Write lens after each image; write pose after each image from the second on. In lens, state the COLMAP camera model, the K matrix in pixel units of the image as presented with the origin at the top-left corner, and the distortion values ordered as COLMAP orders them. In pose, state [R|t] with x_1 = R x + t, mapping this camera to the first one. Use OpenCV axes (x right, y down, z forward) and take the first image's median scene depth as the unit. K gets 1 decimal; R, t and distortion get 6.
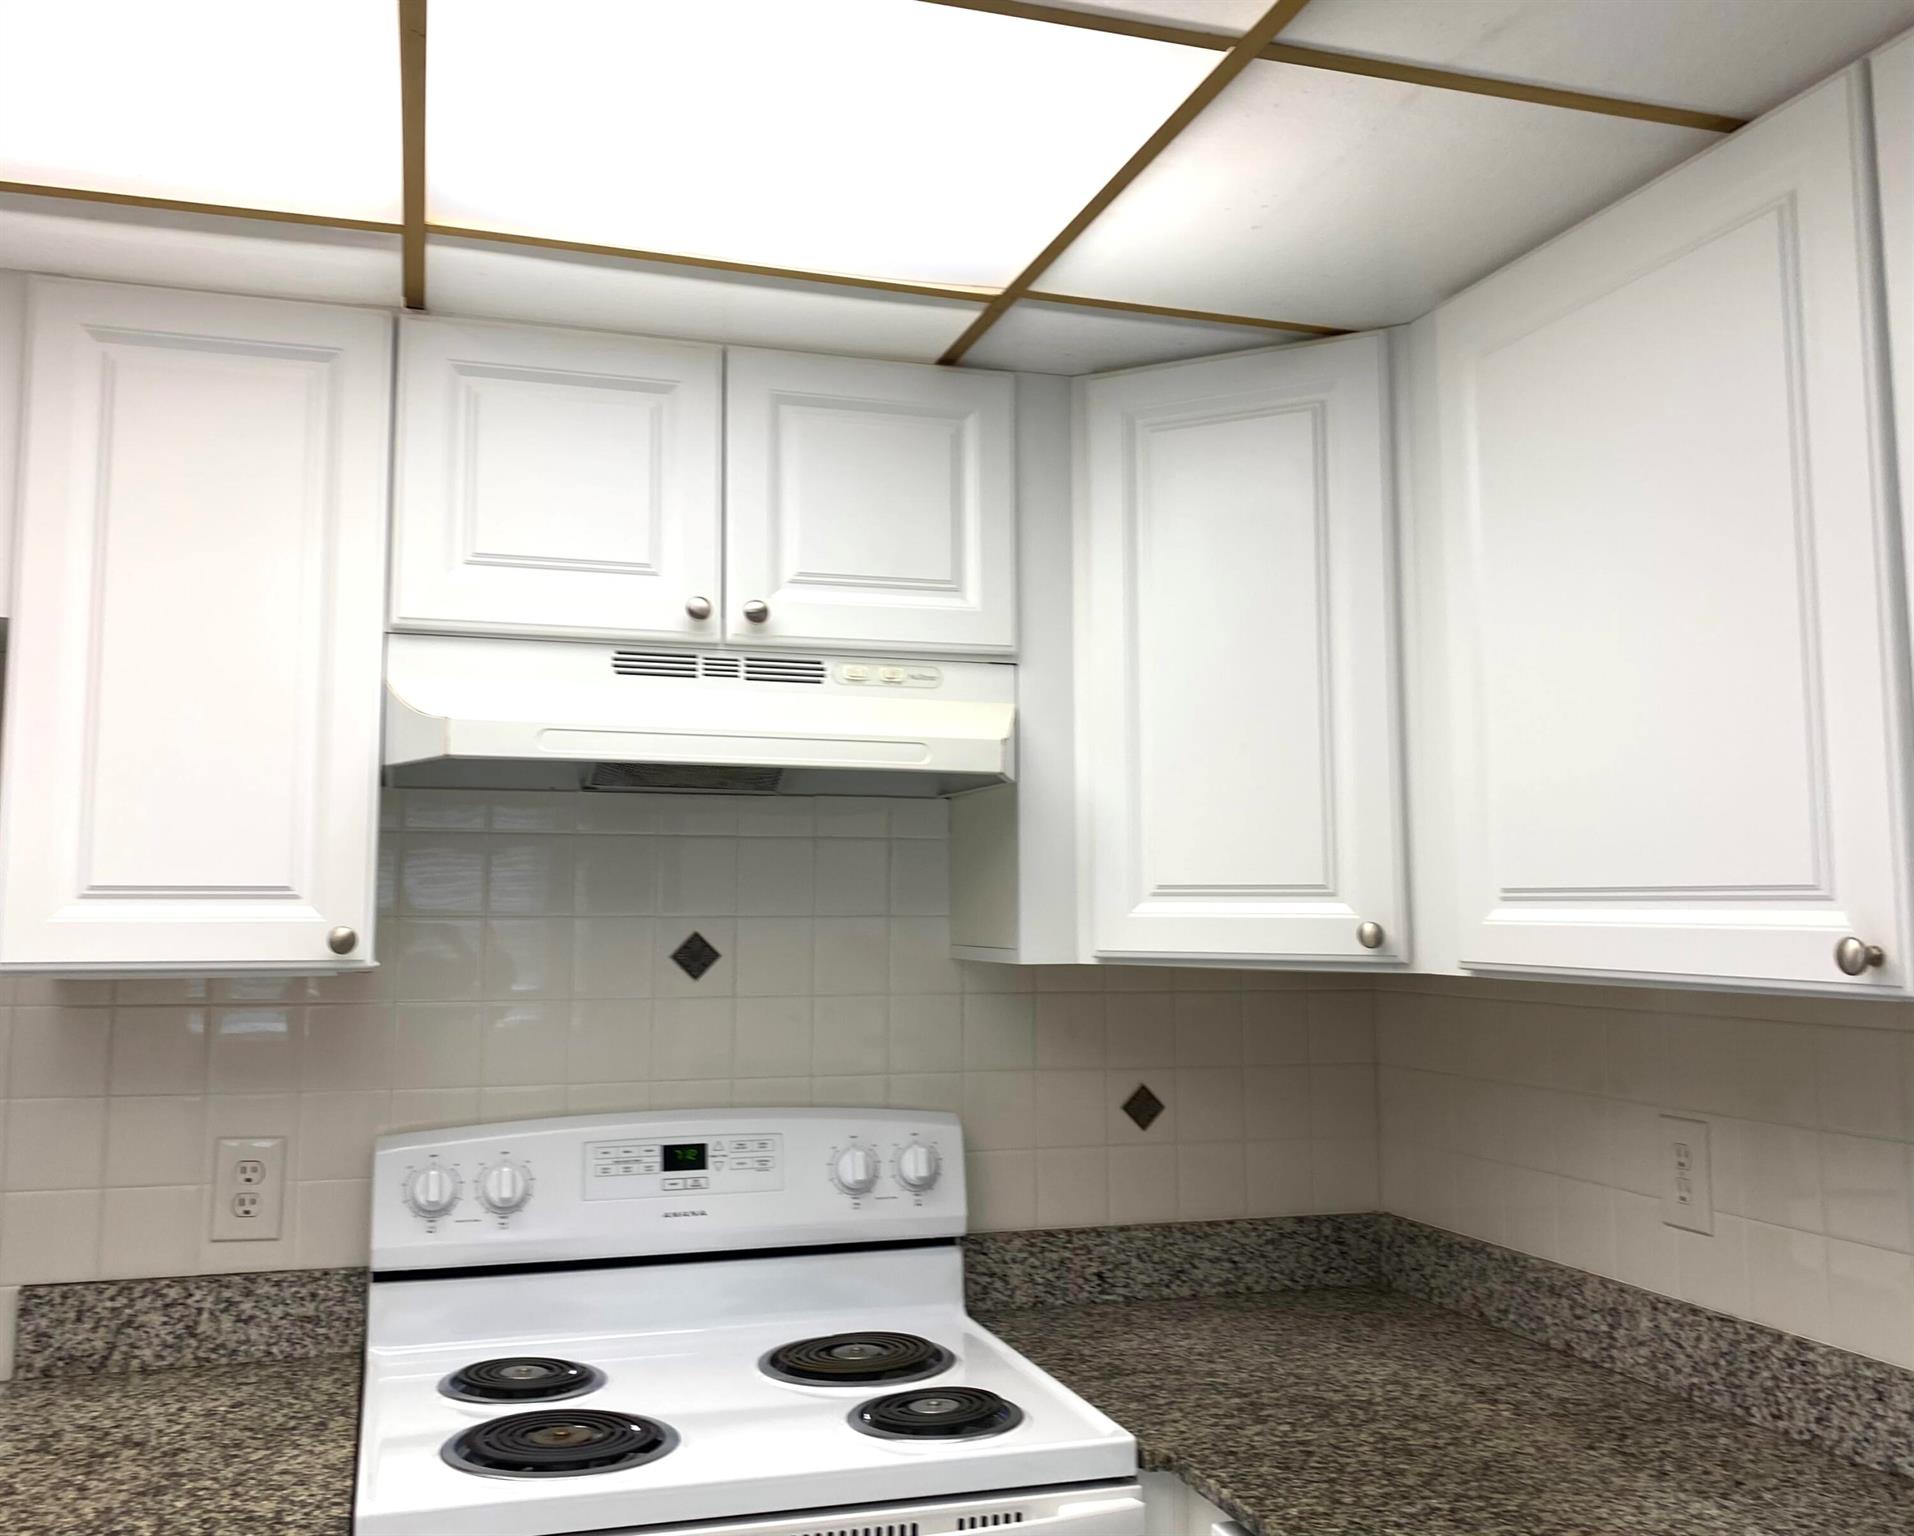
lens RADIAL K [[1680.6, 0, 954.0], [0, 1680.6, 735.0], [0, 0, 1]] dist [0.008035, -0.014112]
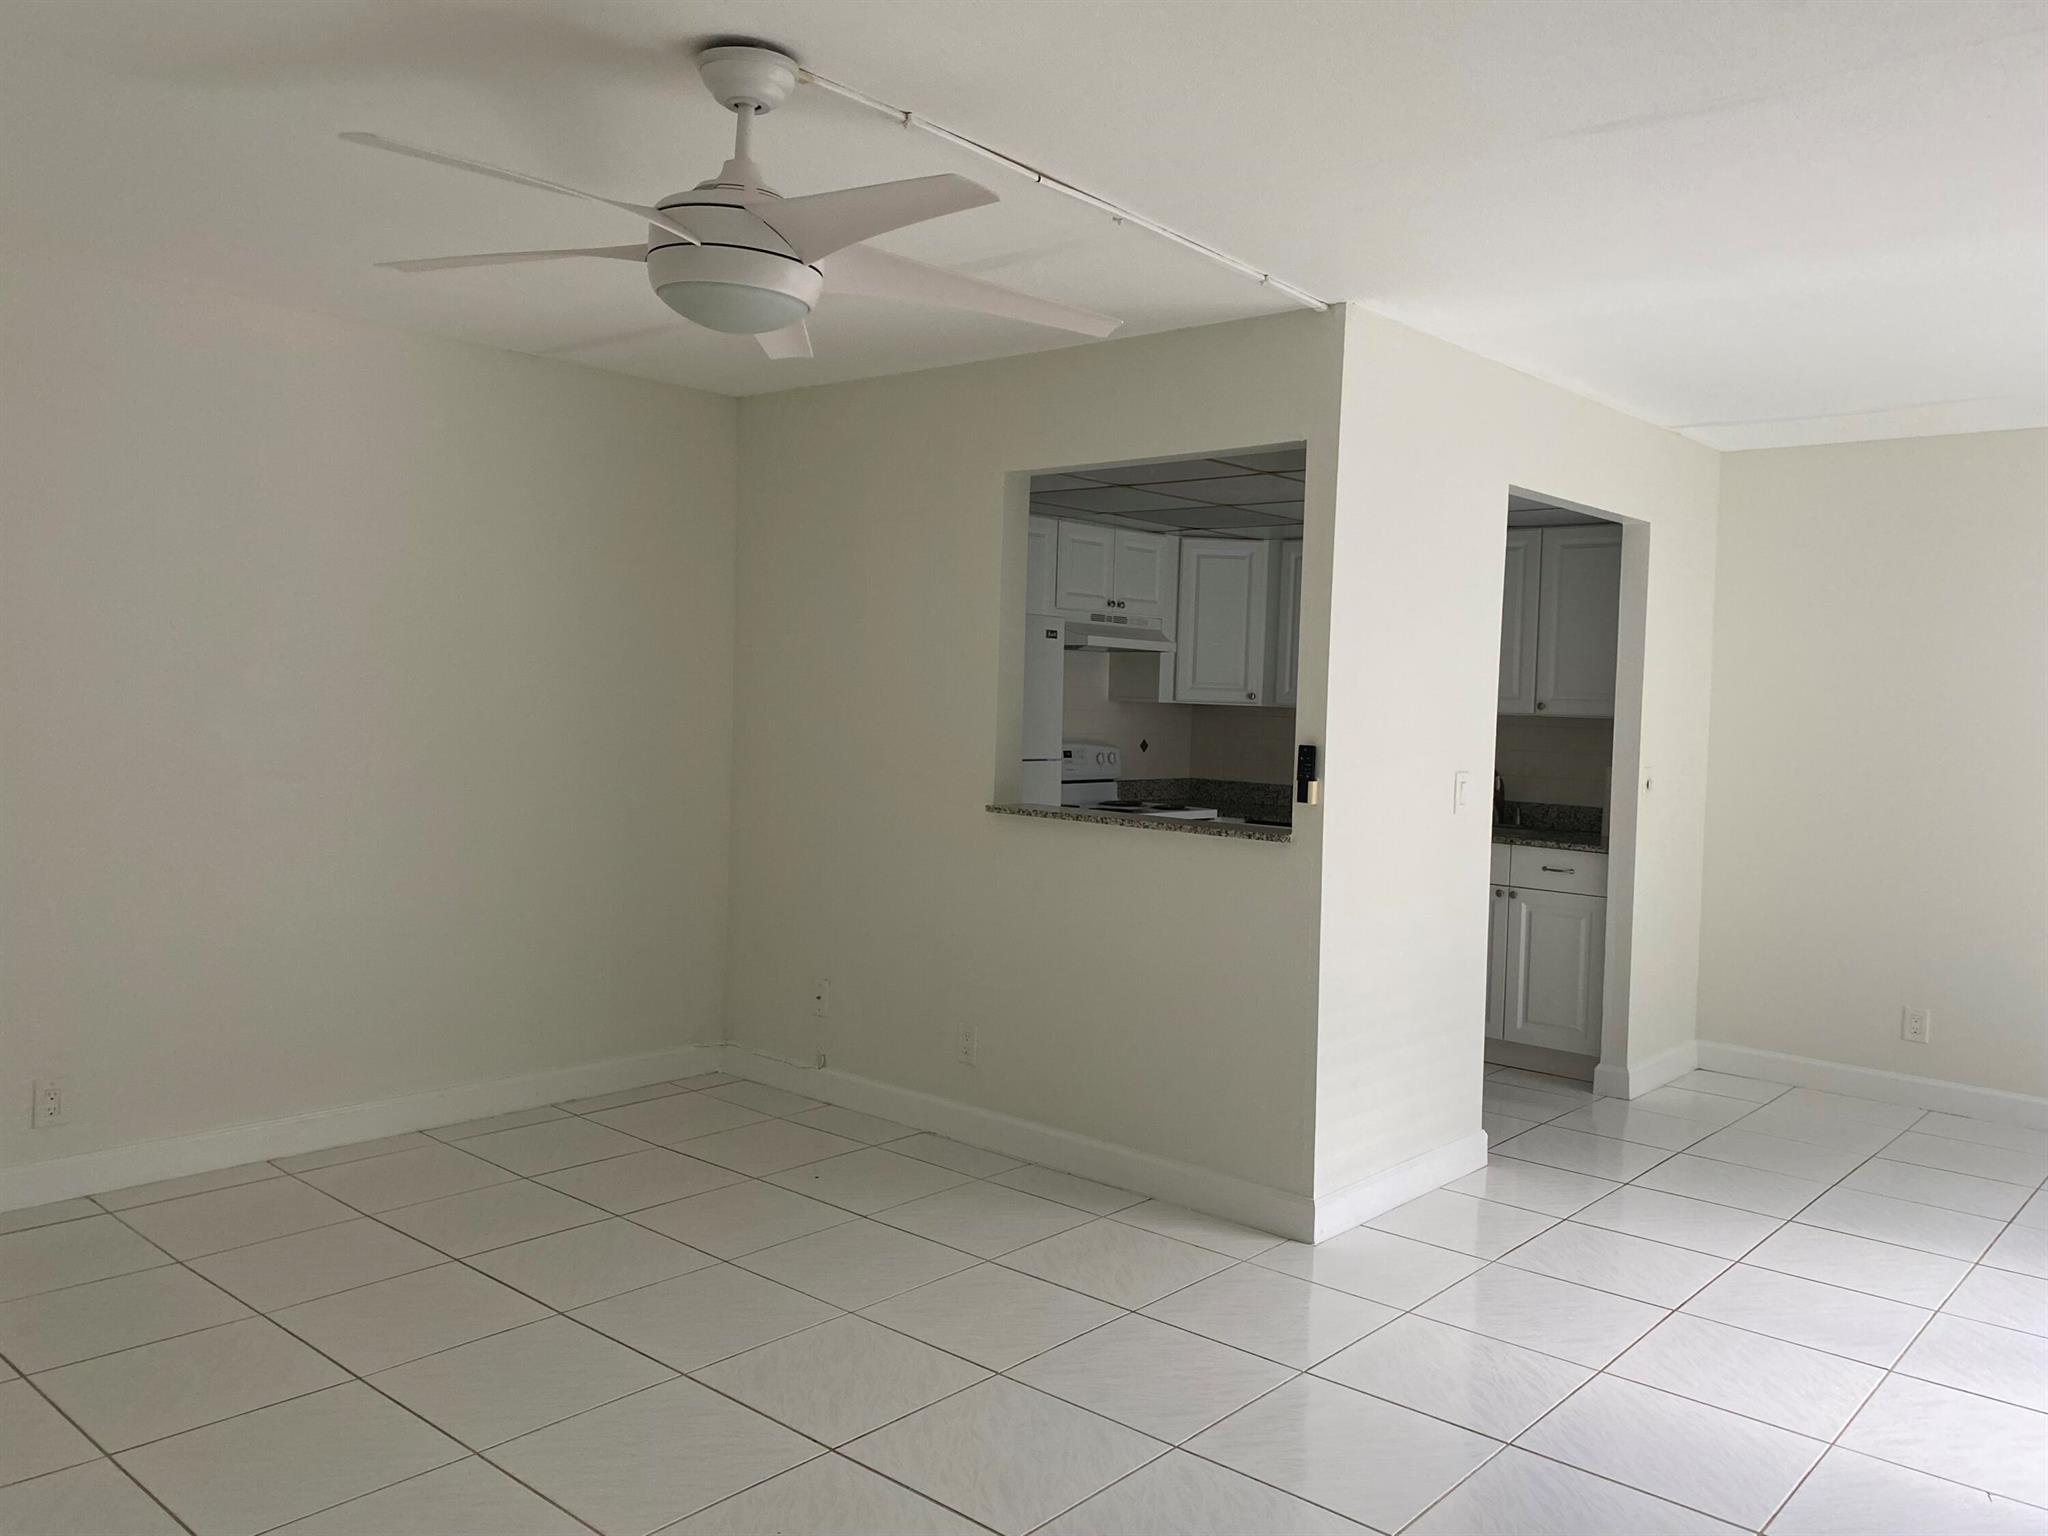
lens RADIAL K [[1559.2, 0, 1017.4], [0, 1559.2, 752.0], [0, 0, 1]] dist [0.005038, -0.008562]
pose [[0.856517, 0.003338, 0.516107, -1.784679], [-0.081819, 0.988212, 0.129393, -0.151499], [-0.509592, -0.153055, 0.846694, -1.563160]]
